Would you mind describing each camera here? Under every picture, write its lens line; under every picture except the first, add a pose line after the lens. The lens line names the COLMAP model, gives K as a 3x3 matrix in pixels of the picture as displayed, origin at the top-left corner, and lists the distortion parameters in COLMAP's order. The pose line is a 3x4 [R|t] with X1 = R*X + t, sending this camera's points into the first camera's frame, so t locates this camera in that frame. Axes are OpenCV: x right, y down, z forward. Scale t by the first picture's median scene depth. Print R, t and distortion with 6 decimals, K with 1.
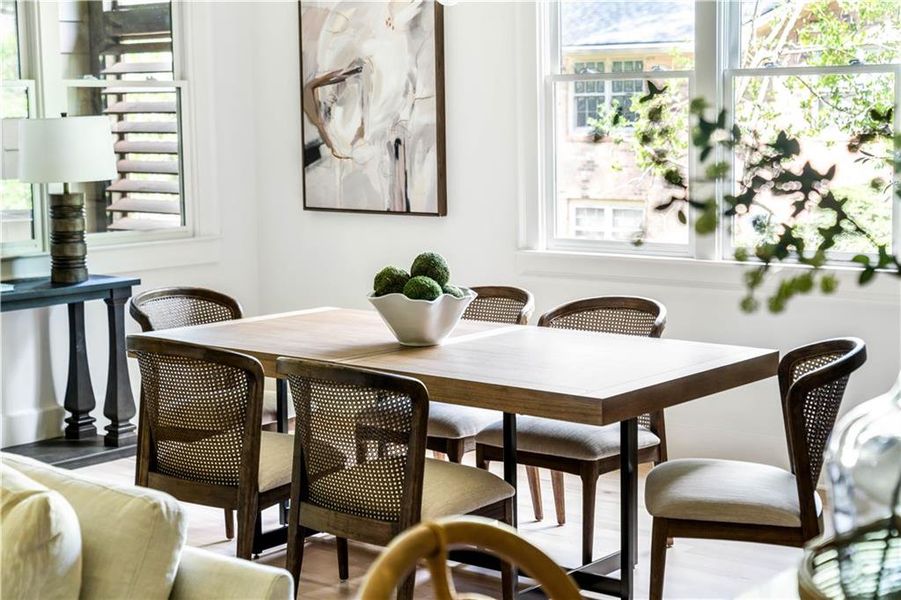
lens RADIAL K [[1586.2, 0, 450.5], [0, 1586.2, 300.0], [0, 0, 1]] dist [-0.011610, -0.114720]
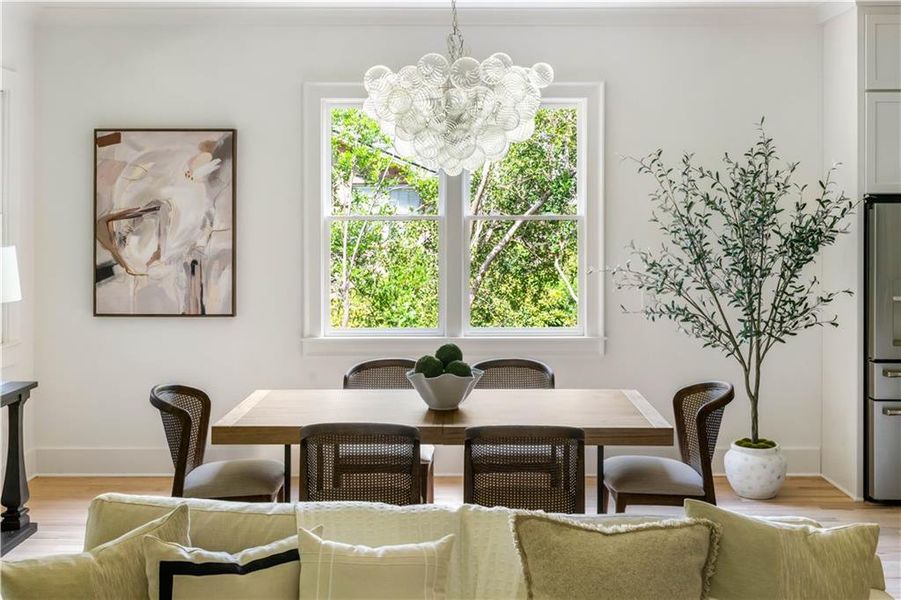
lens RADIAL K [[460.5, 0, 458.6], [0, 460.5, 301.7], [0, 0, 1]] dist [-0.000554, 0.000965]
pose [[0.771292, 0.016281, 0.636274, -0.106509], [0.066357, 0.992168, -0.105826, -0.010327], [-0.633013, 0.123844, 0.764171, 0.554831]]
